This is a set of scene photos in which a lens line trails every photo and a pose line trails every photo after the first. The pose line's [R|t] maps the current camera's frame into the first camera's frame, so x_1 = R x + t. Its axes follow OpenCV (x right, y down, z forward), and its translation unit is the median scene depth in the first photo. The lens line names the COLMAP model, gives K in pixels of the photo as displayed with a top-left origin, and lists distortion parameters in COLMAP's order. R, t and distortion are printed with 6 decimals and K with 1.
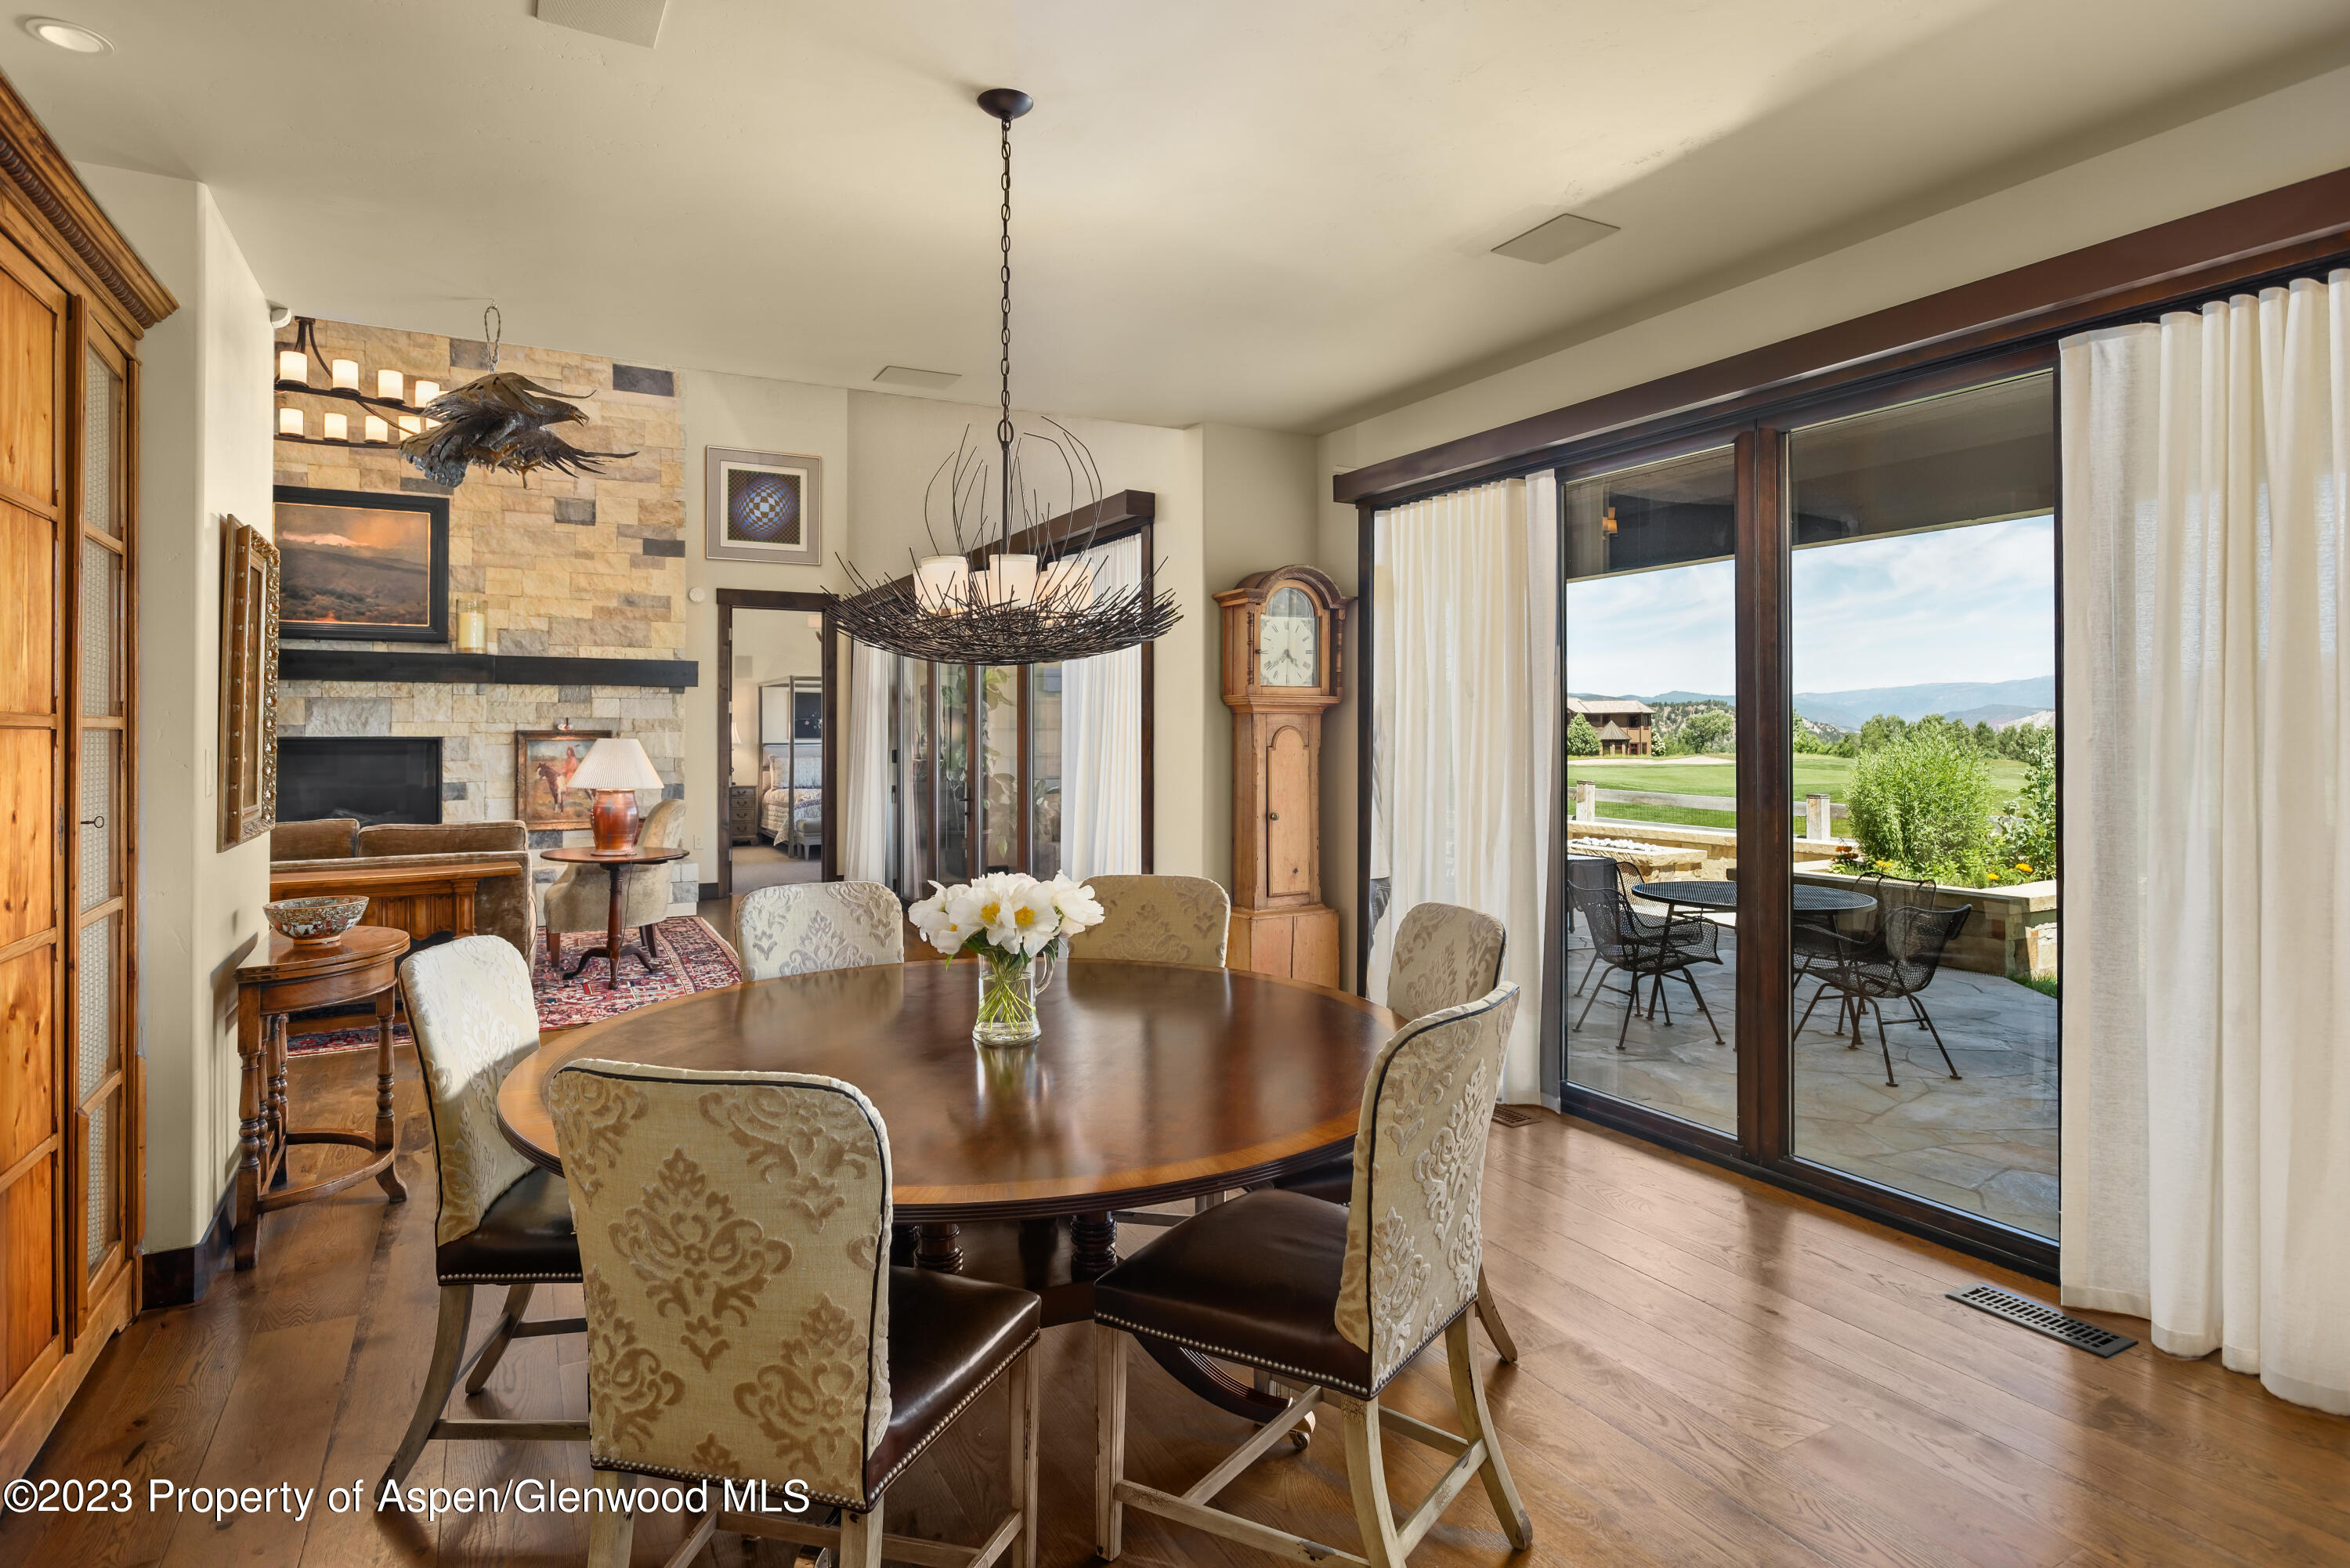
lens RADIAL K [[1250.8, 0, 1194.1], [0, 1250.8, 723.6], [0, 0, 1]] dist [0.001312, 0.000438]
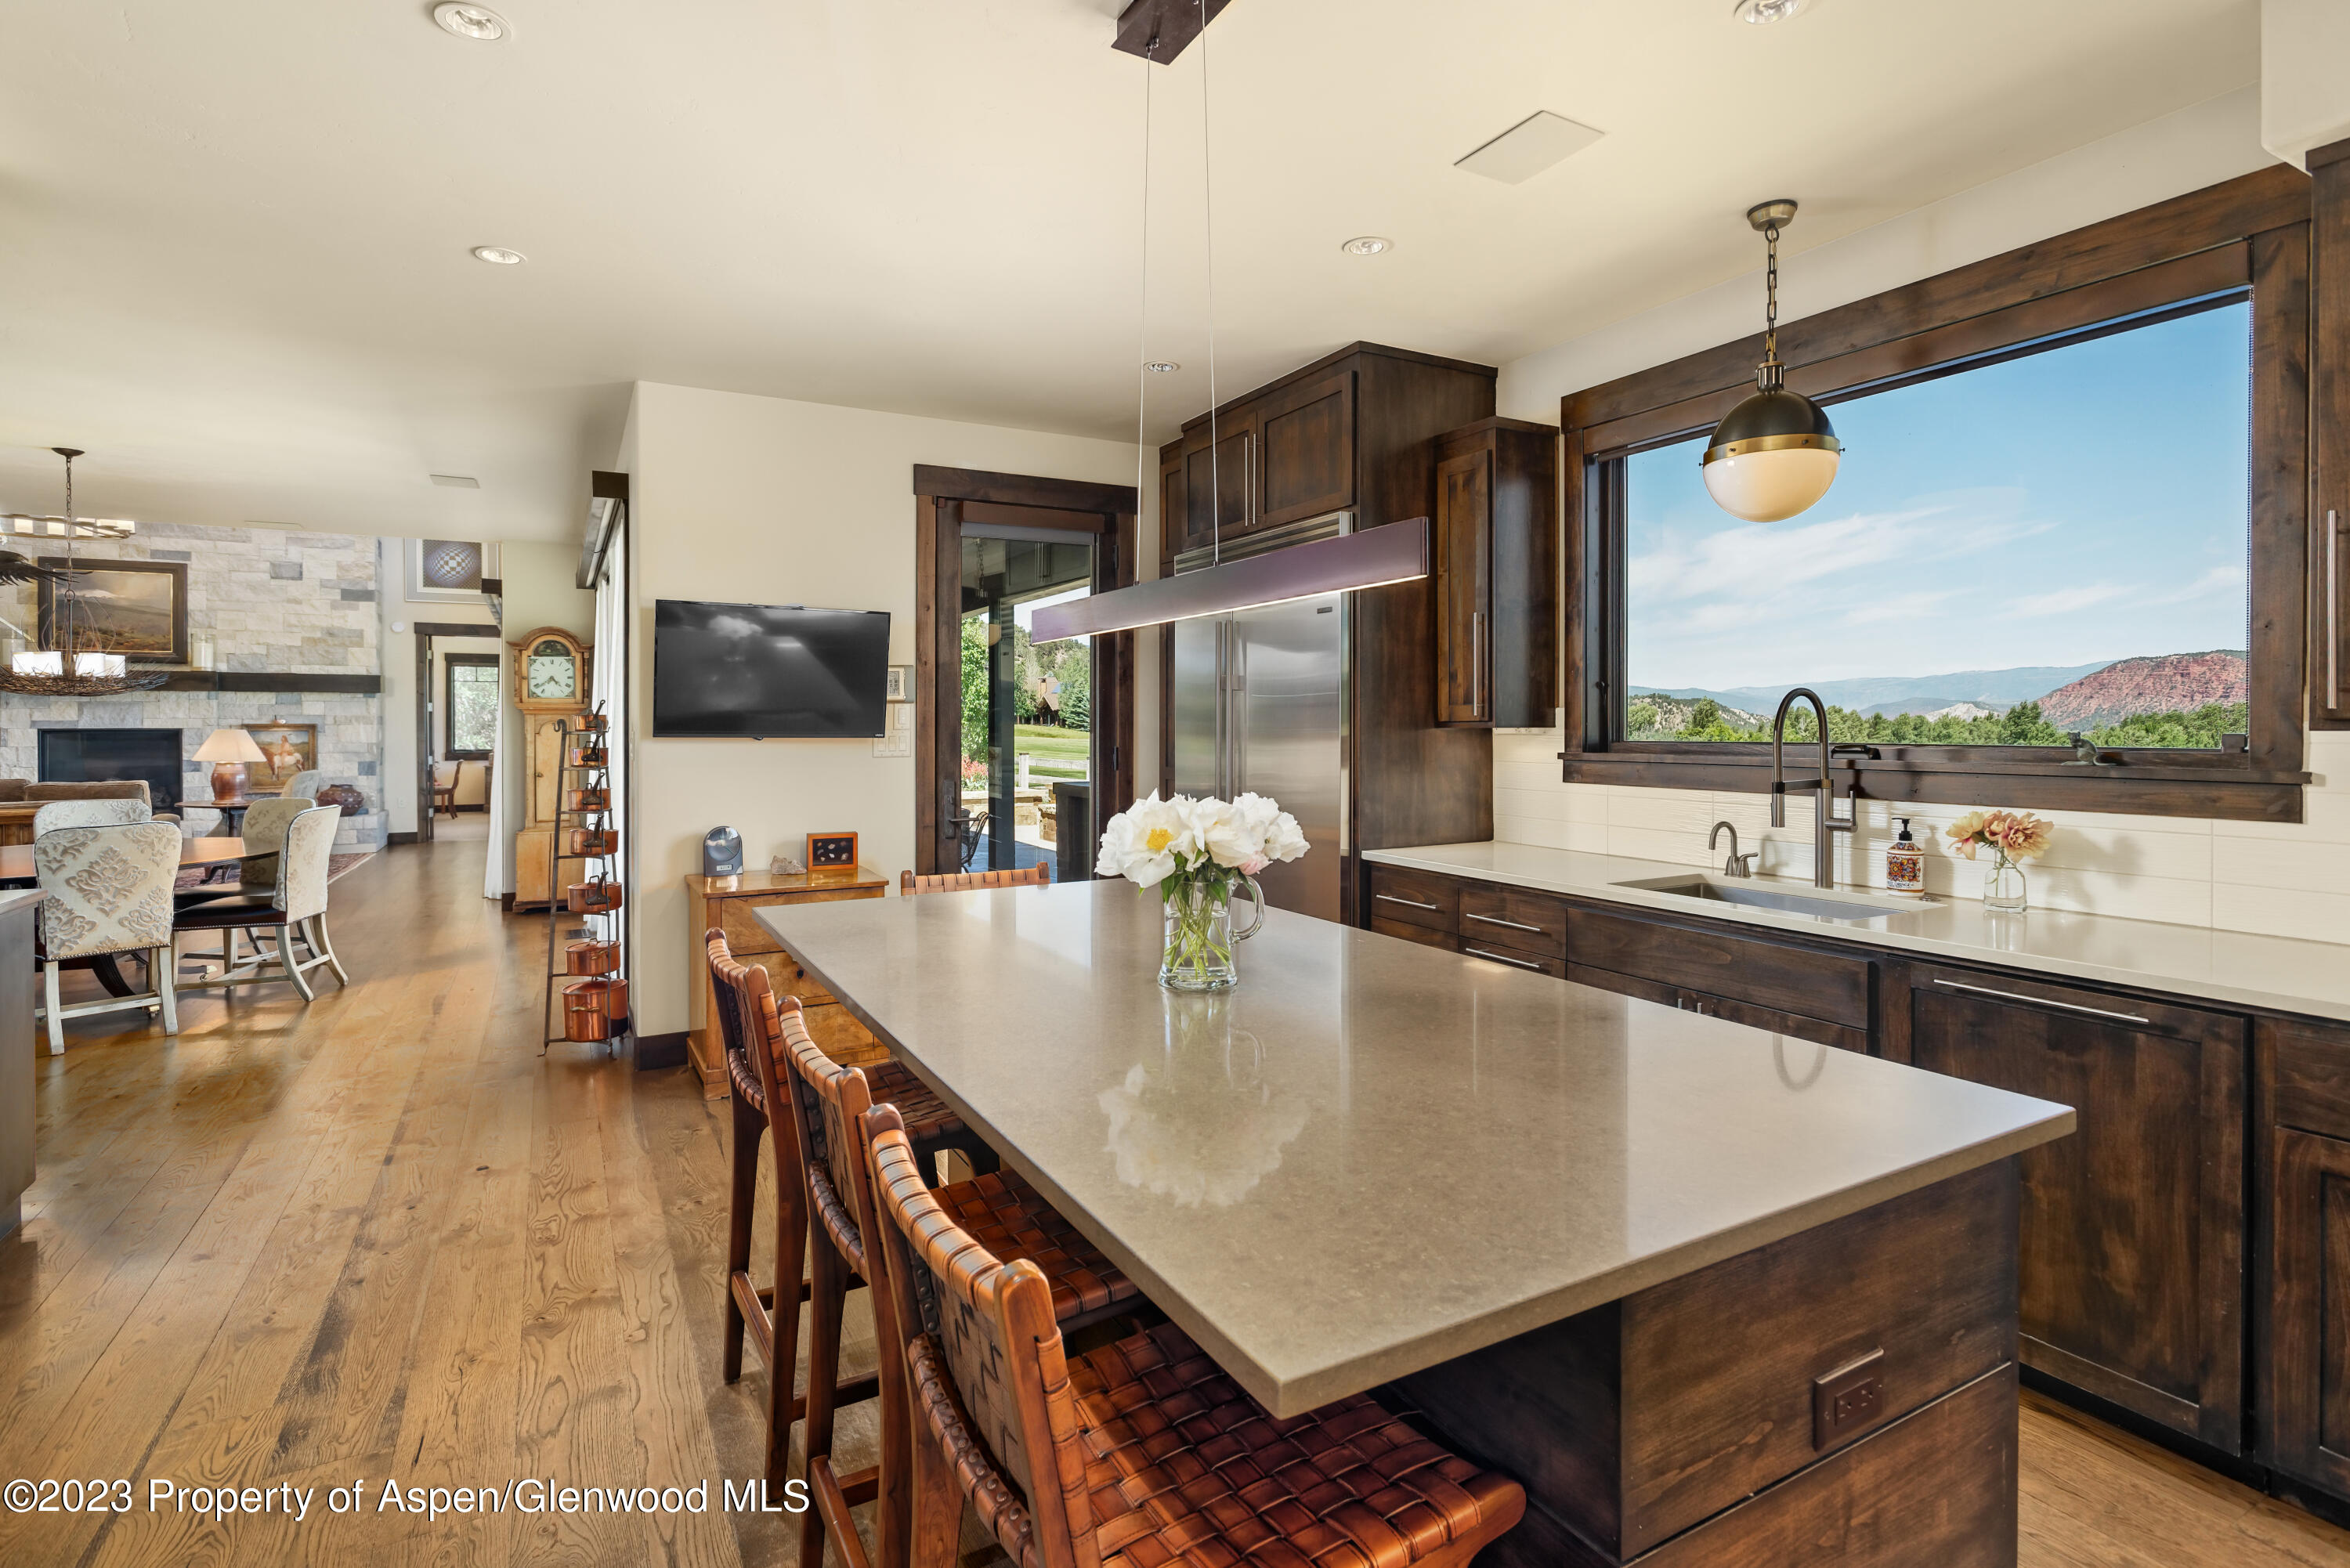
lens RADIAL K [[1131.3, 0, 1188.9], [0, 1131.3, 726.3], [0, 0, 1]] dist [-0.003696, -0.000720]
pose [[0.999944, -0.000685, 0.010572, 0.527750], [0.000584, 0.999954, 0.009608, -0.003560], [-0.010578, -0.009602, 0.999898, -0.305479]]
